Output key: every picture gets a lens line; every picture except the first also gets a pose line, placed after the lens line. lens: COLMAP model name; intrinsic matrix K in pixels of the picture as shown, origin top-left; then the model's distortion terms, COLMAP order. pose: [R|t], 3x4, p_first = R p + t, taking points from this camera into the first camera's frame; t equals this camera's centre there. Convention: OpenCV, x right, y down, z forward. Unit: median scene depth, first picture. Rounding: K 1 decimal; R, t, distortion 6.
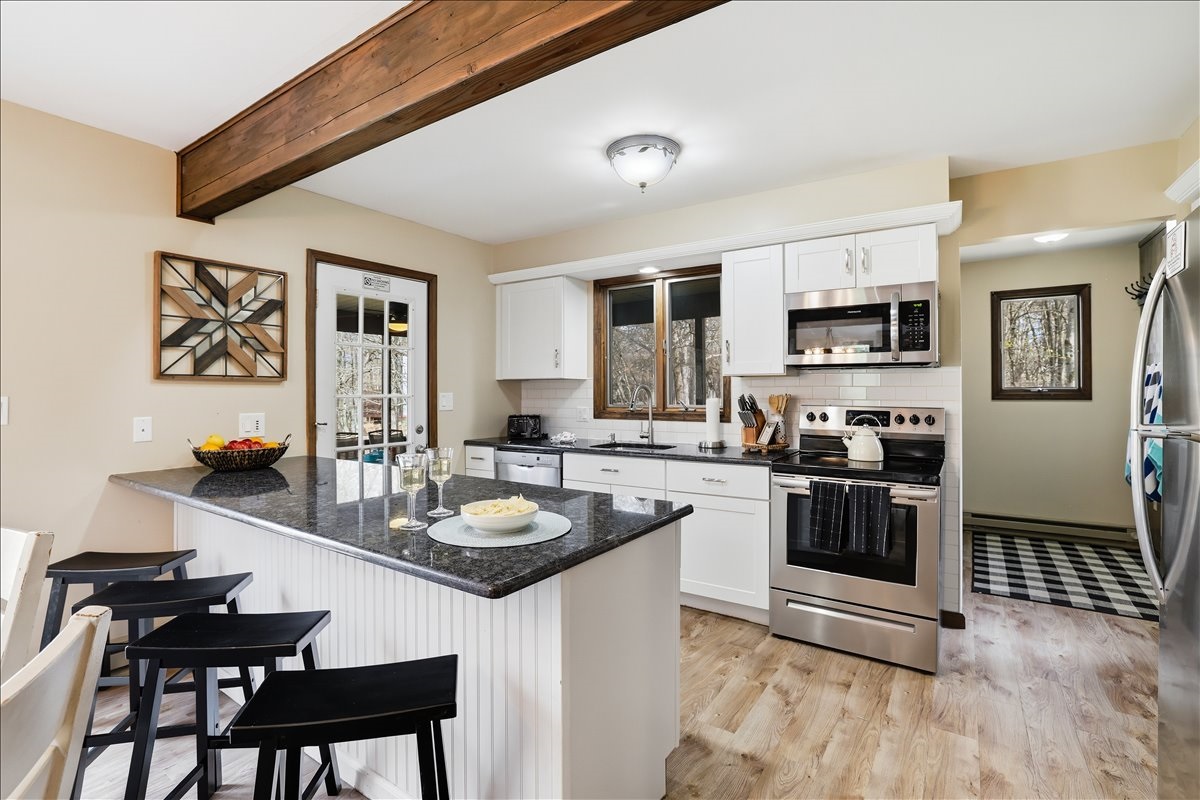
lens RADIAL K [[532.2, 0, 597.5], [0, 532.2, 390.2], [0, 0, 1]] dist [-0.053553, 0.019328]
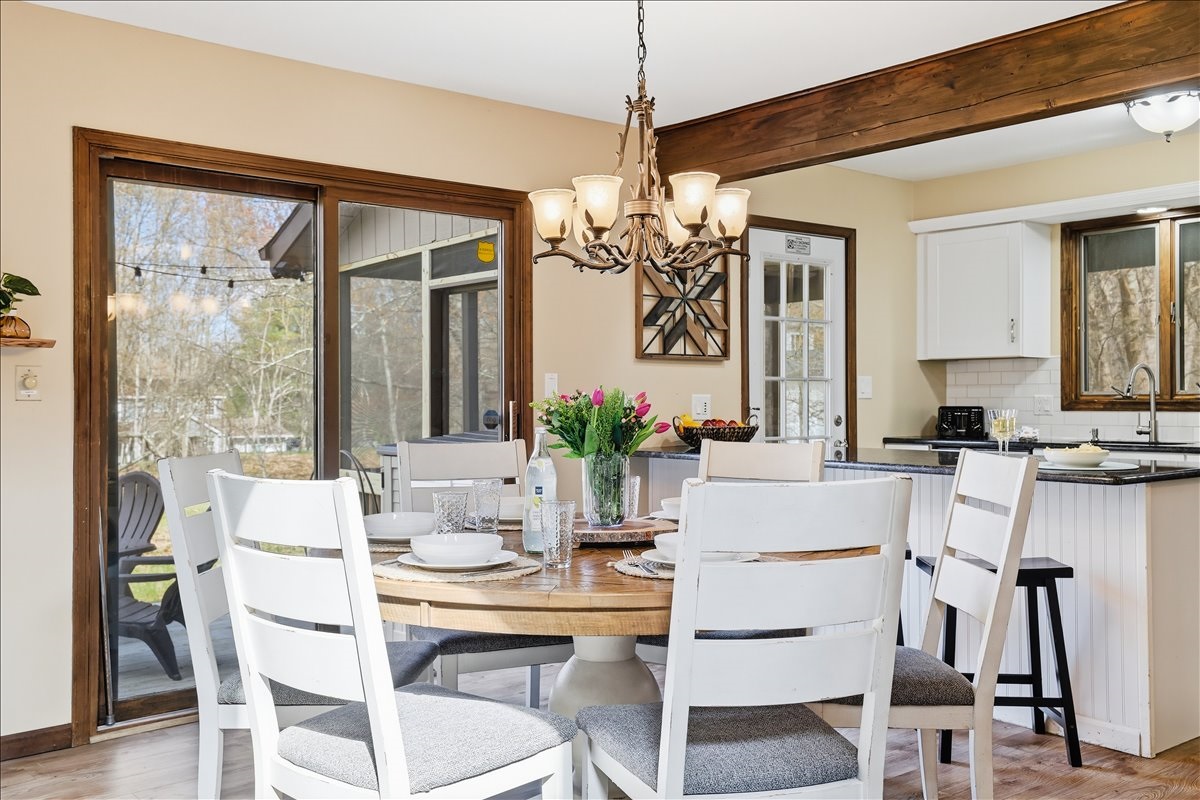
lens RADIAL K [[1145.3, 0, 582.2], [0, 1145.3, 395.5], [0, 0, 1]] dist [0.043894, 0.029608]
pose [[0.960386, -0.000068, -0.278674, -0.240985], [0.000065, 1.000000, -0.000020, 0.038622], [0.278674, 0.000001, 0.960386, -0.880747]]
